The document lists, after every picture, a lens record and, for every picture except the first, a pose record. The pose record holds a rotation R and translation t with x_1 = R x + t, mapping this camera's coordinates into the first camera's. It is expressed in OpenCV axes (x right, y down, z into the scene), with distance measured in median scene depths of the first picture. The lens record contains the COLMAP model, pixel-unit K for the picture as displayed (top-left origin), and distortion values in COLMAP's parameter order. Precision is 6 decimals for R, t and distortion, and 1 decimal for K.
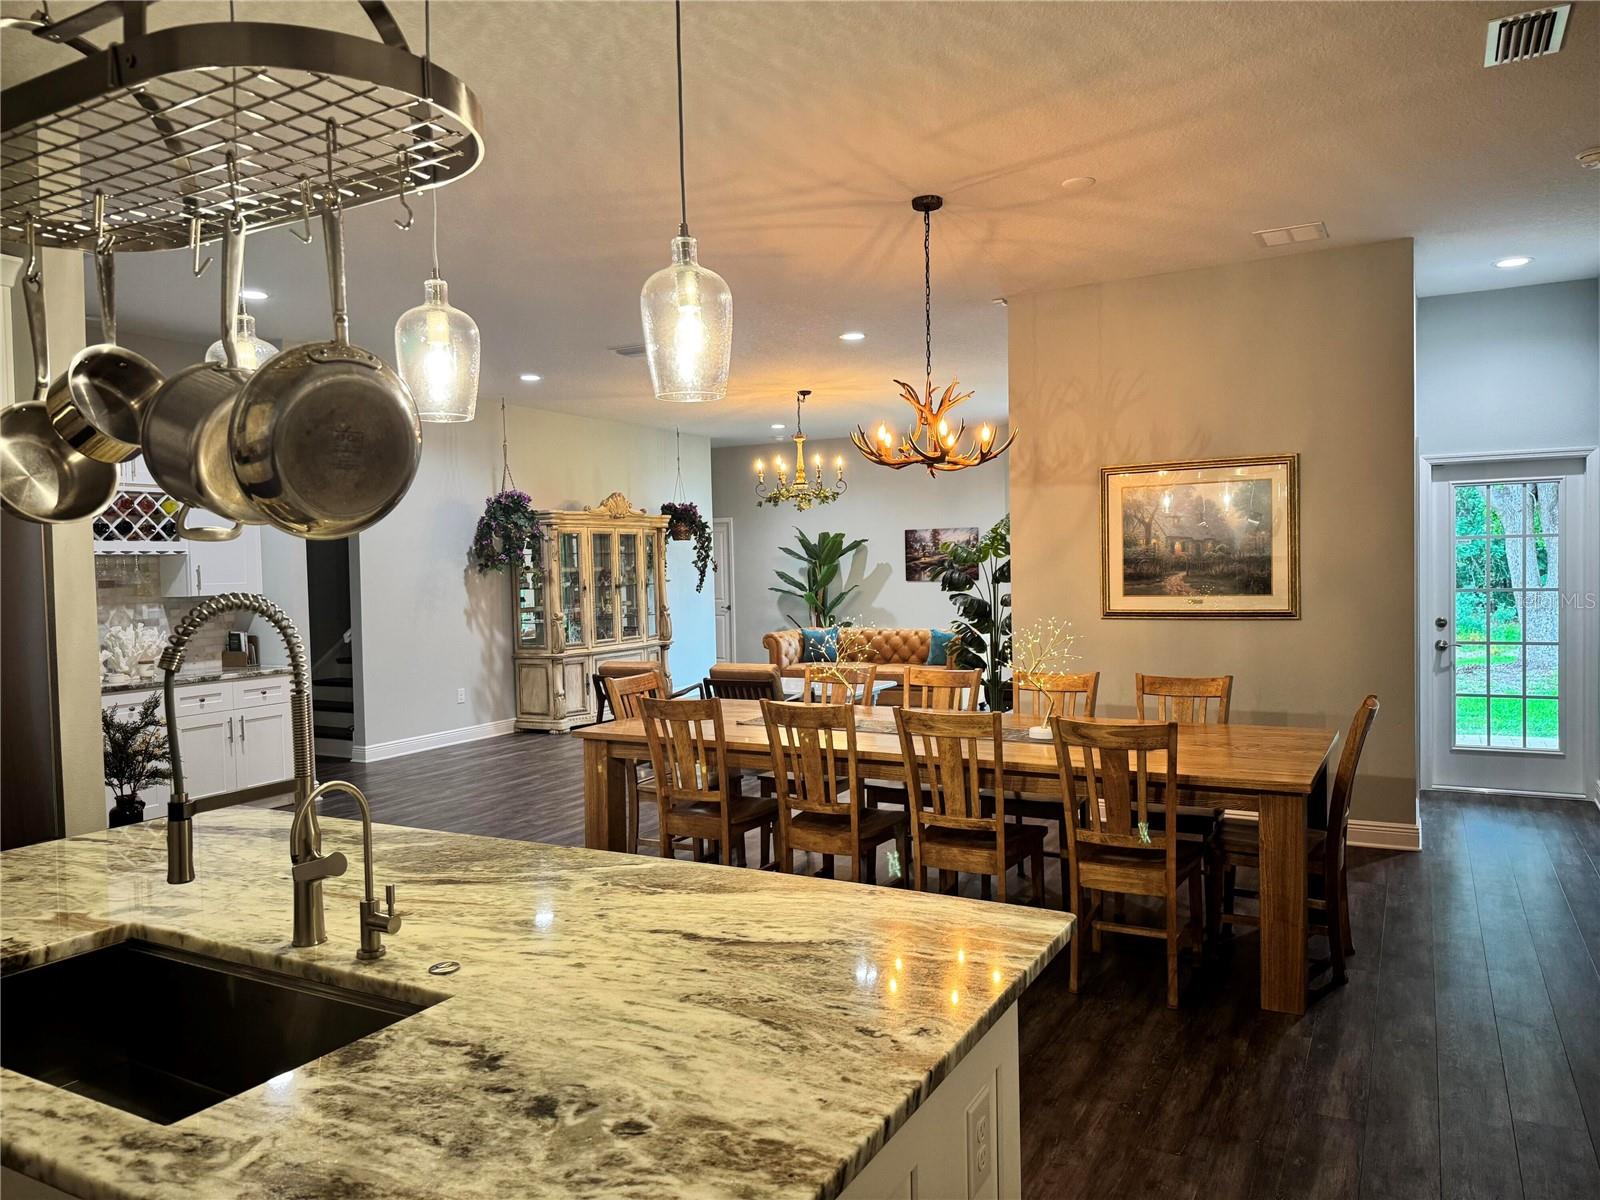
lens RADIAL K [[1121.5, 0, 801.9], [0, 1121.5, 600.4], [0, 0, 1]] dist [0.025876, -0.029856]
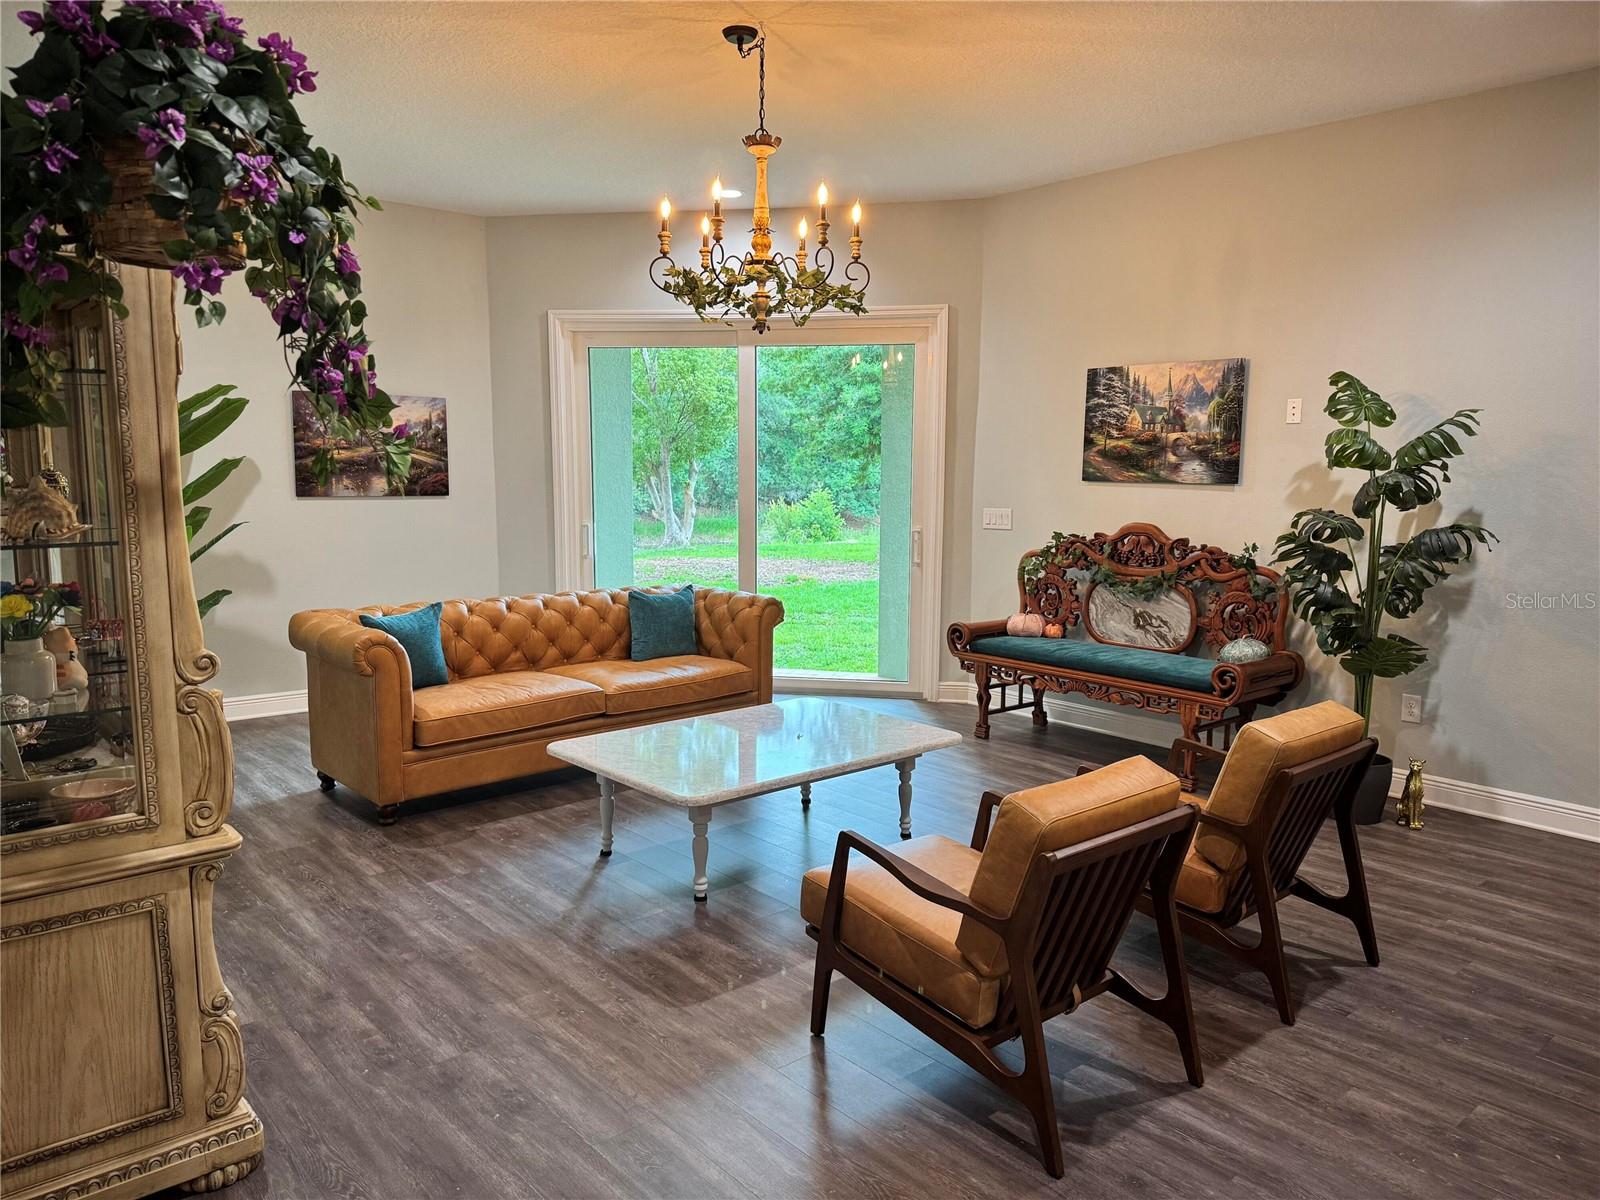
lens RADIAL K [[1121.5, 0, 796.1], [0, 1121.5, 604.1], [0, 0, 1]] dist [0.025876, -0.029856]
pose [[0.365433, -0.089522, 0.926523, -0.290049], [0.016010, 0.995822, 0.089903, -0.011498], [-0.930700, -0.018020, 0.365340, 0.626899]]
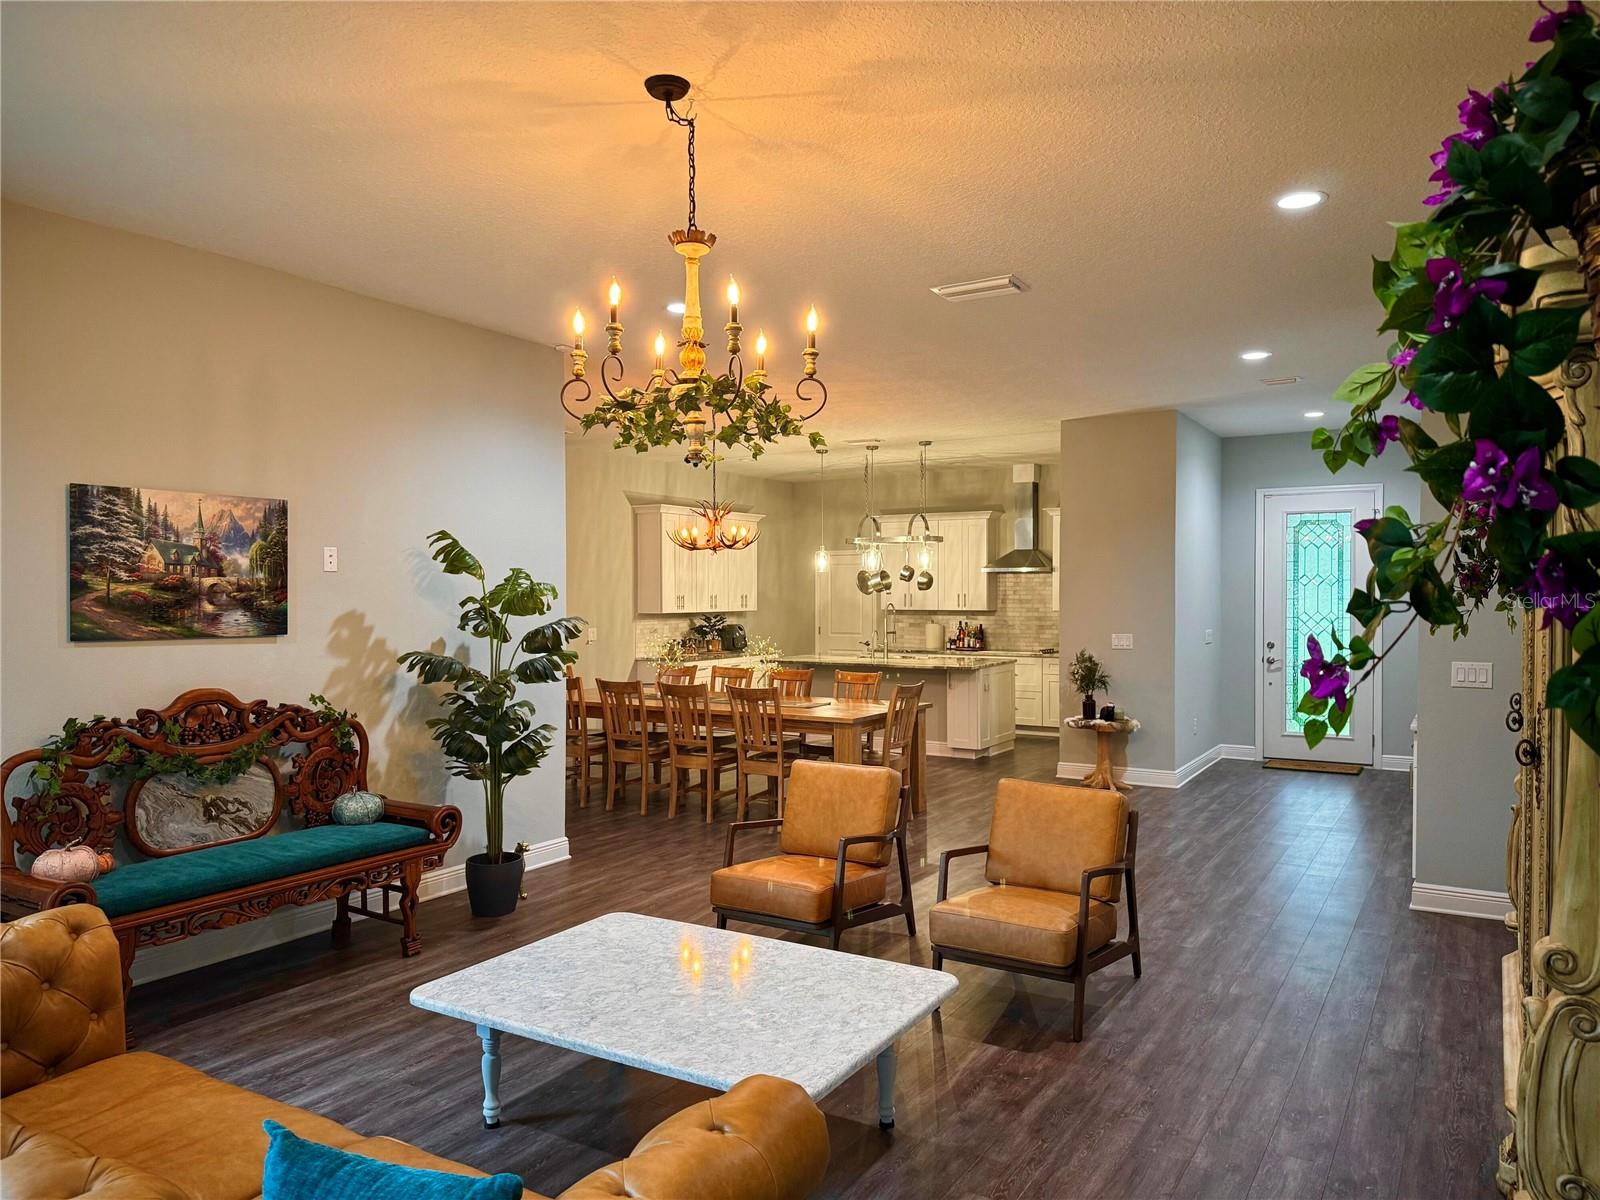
lens RADIAL K [[1121.5, 0, 791.8], [0, 1121.5, 597.6], [0, 0, 1]] dist [0.025876, -0.029856]
pose [[-0.998168, 0.030522, 0.052243, -0.043659], [0.032266, 0.998938, 0.032876, -0.034351], [-0.051185, 0.034502, -0.998093, 0.985747]]
